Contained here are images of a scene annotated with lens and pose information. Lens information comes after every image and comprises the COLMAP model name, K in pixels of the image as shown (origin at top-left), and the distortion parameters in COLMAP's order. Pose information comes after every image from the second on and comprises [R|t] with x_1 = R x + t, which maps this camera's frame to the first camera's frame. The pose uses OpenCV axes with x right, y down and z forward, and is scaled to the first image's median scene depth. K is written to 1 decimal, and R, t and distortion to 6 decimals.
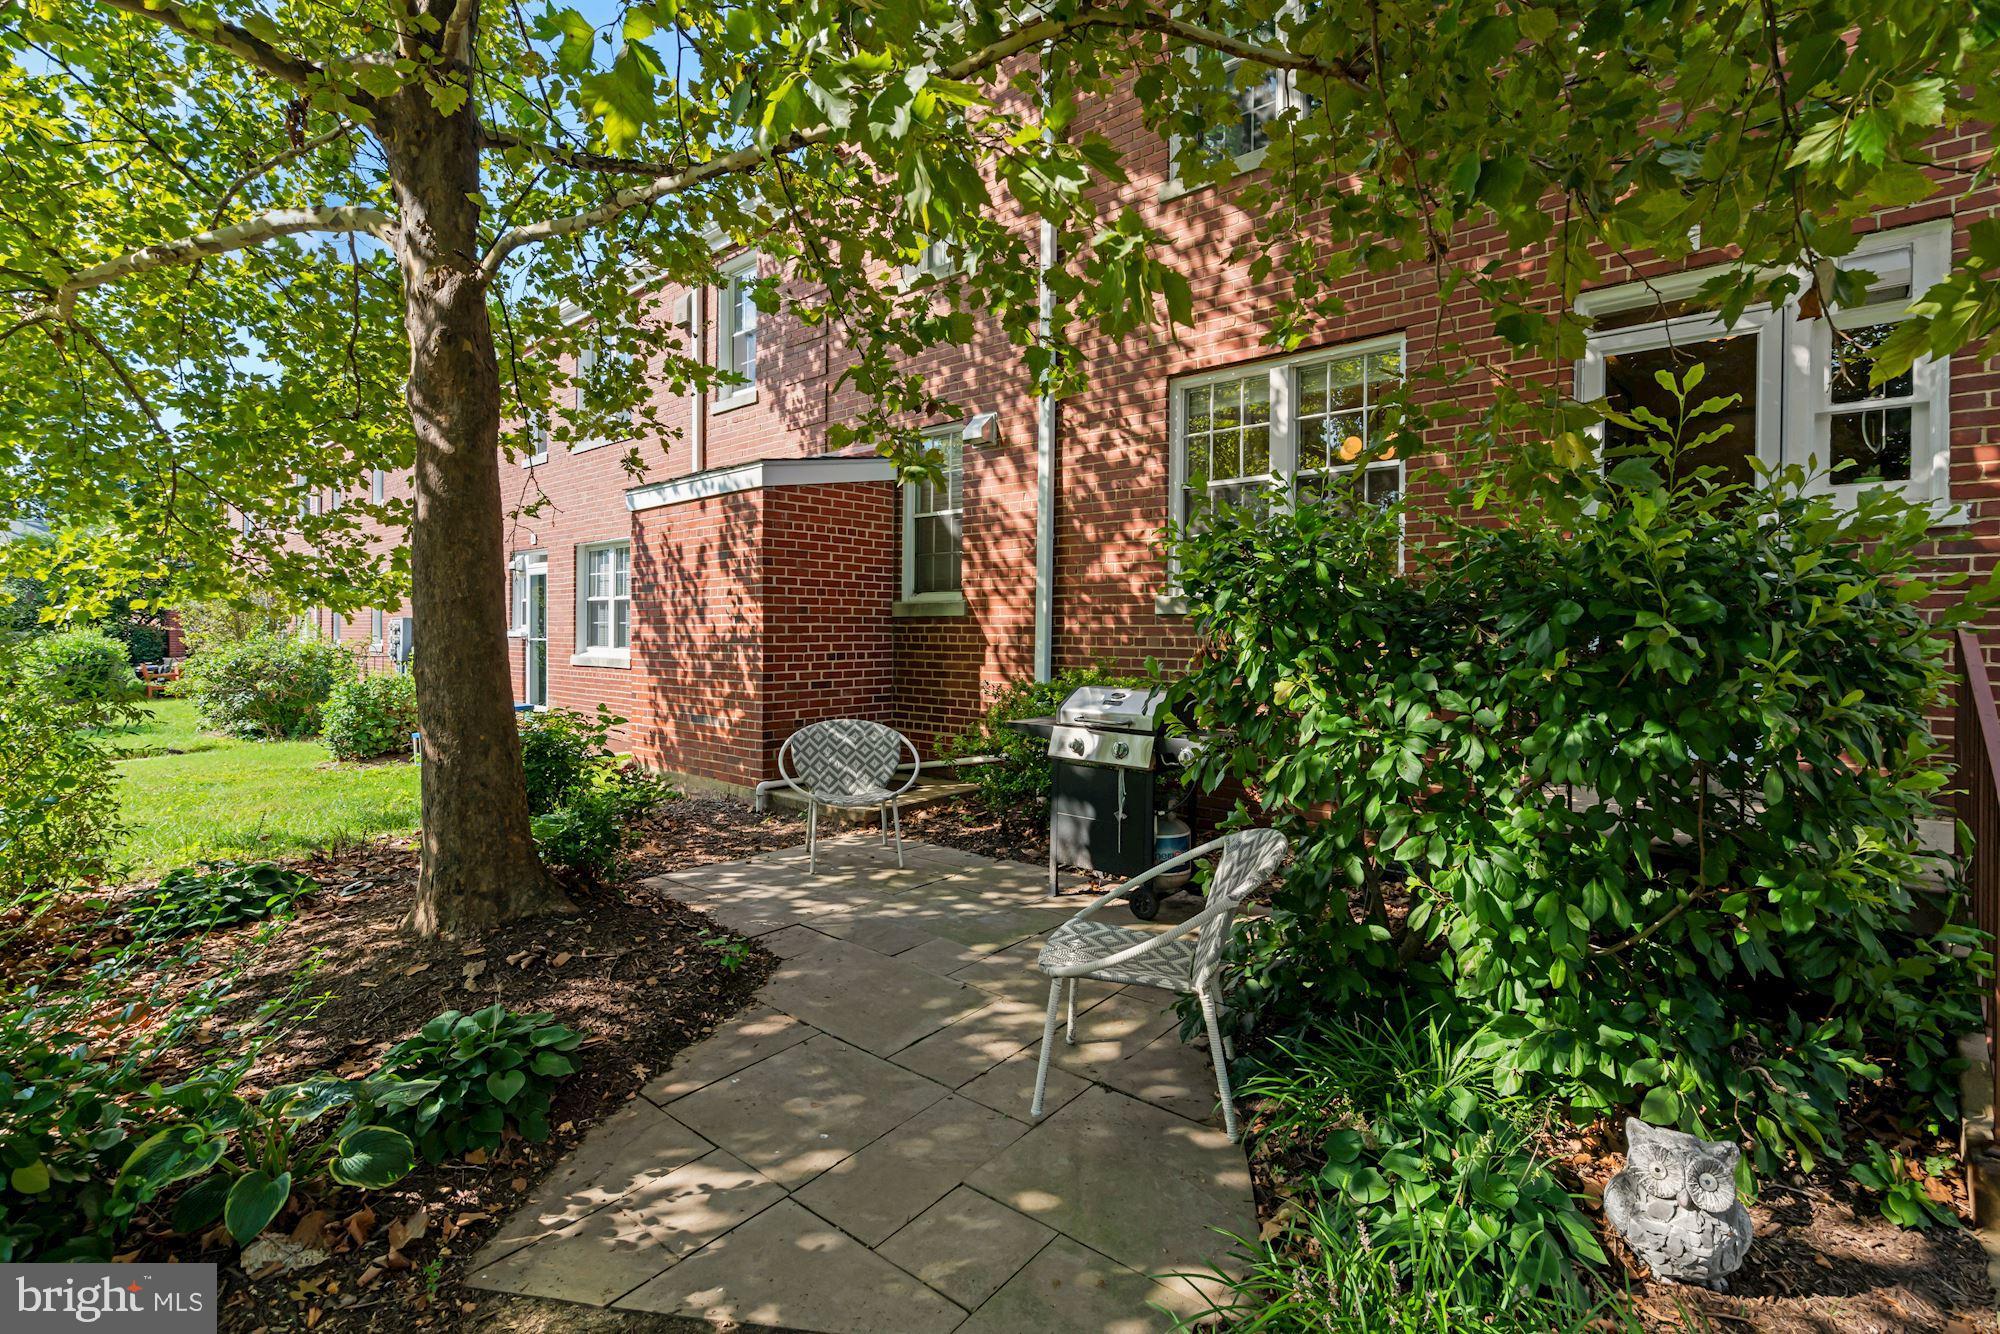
lens RADIAL K [[922.2, 0, 1000.2], [0, 922.2, 633.9], [0, 0, 1]] dist [-0.009420, -0.000788]
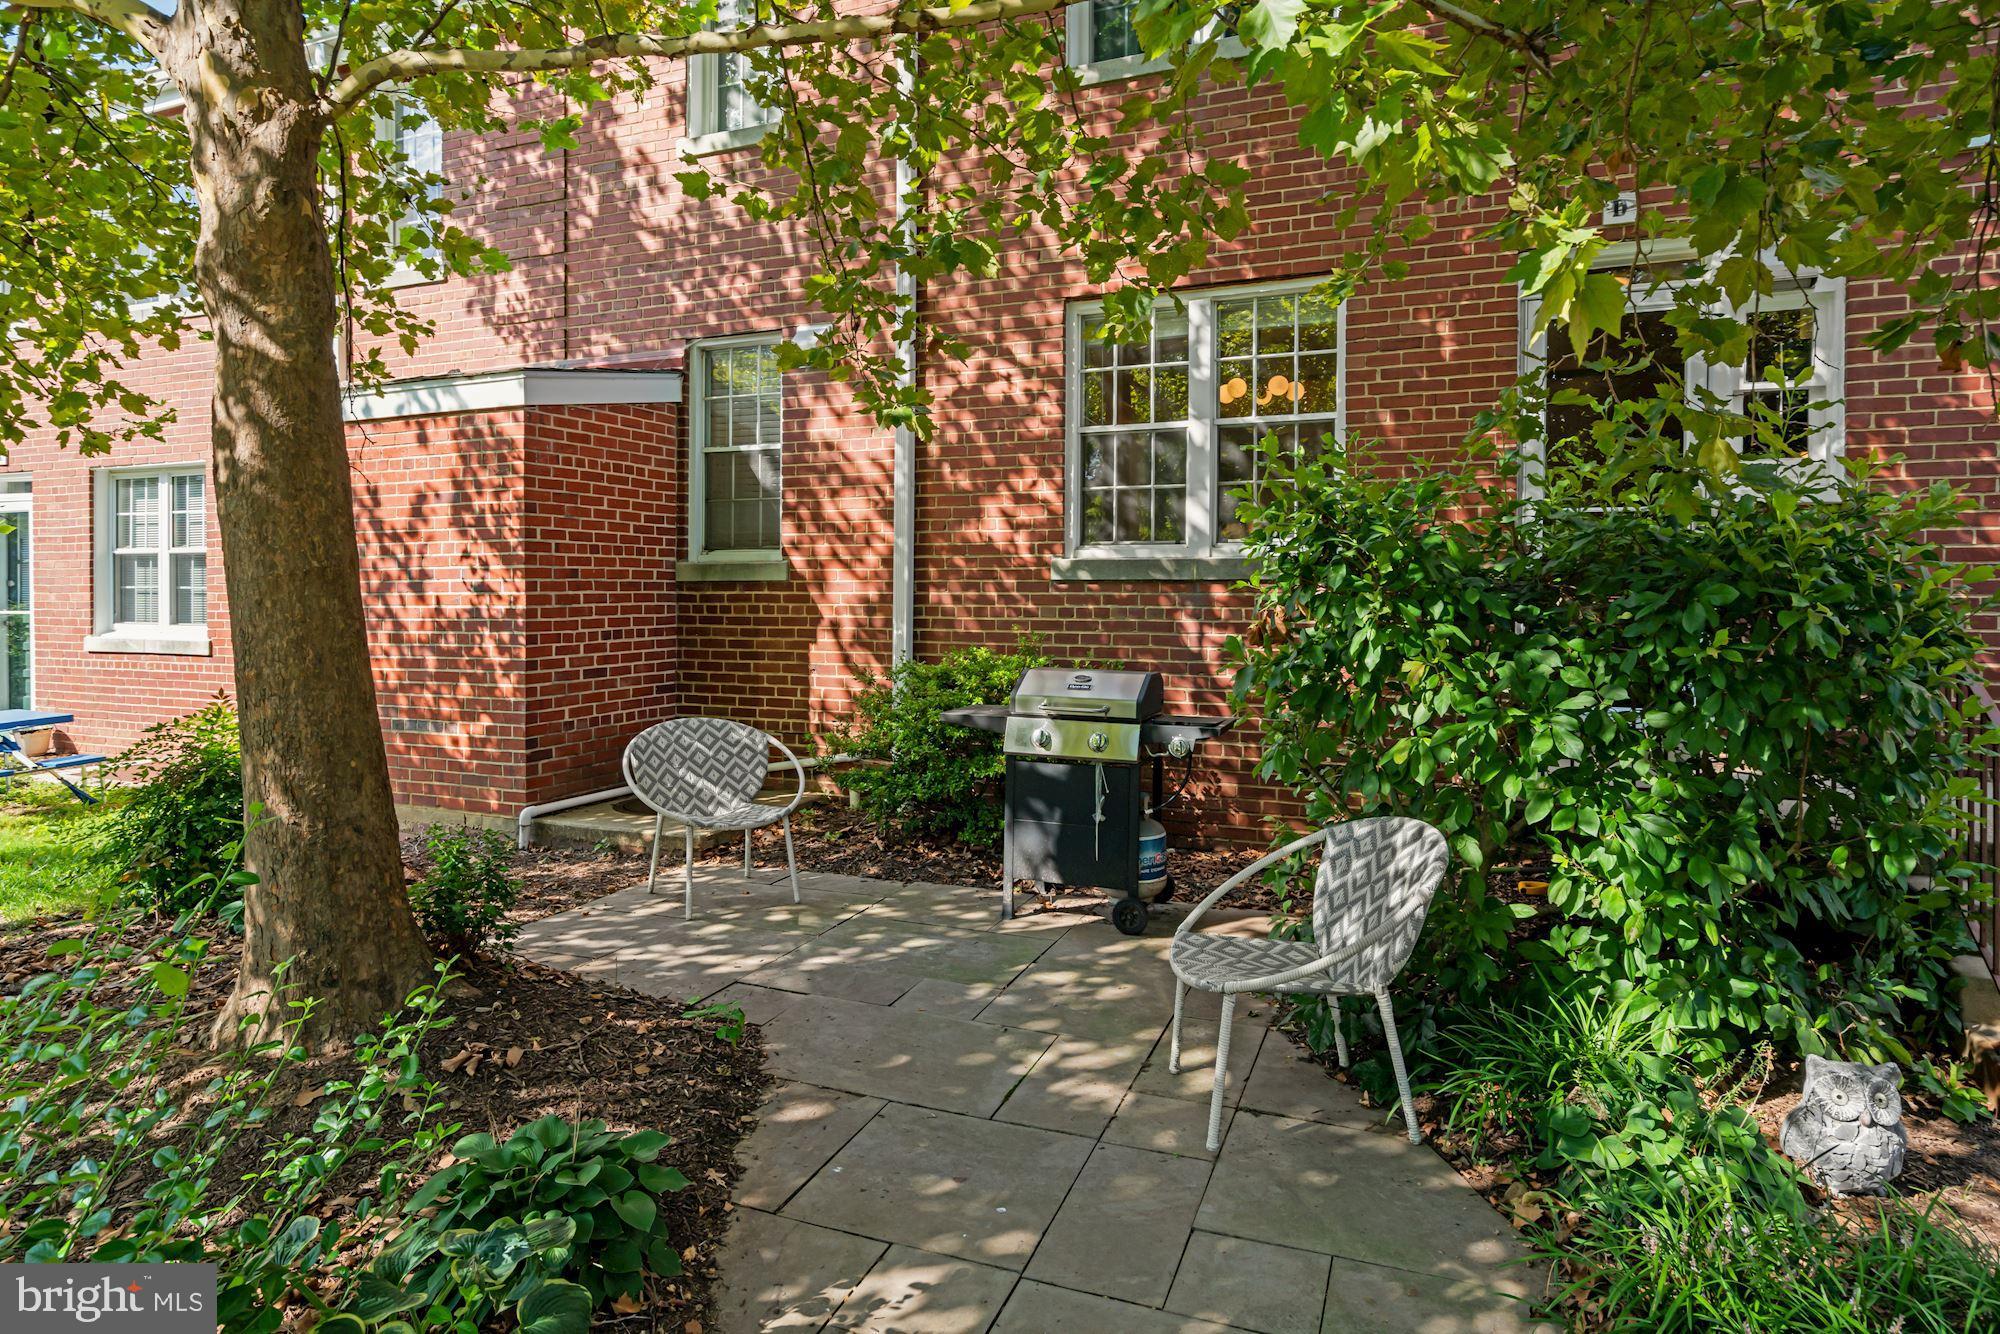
lens RADIAL K [[1185.2, 0, 1003.5], [0, 1185.2, 575.2], [0, 0, 1]] dist [0.001708, -0.000825]
pose [[0.950503, 0.000726, 0.310714, -0.205103], [0.004312, 0.999870, -0.015524, -0.009006], [-0.310685, 0.016095, 0.950377, -0.019758]]
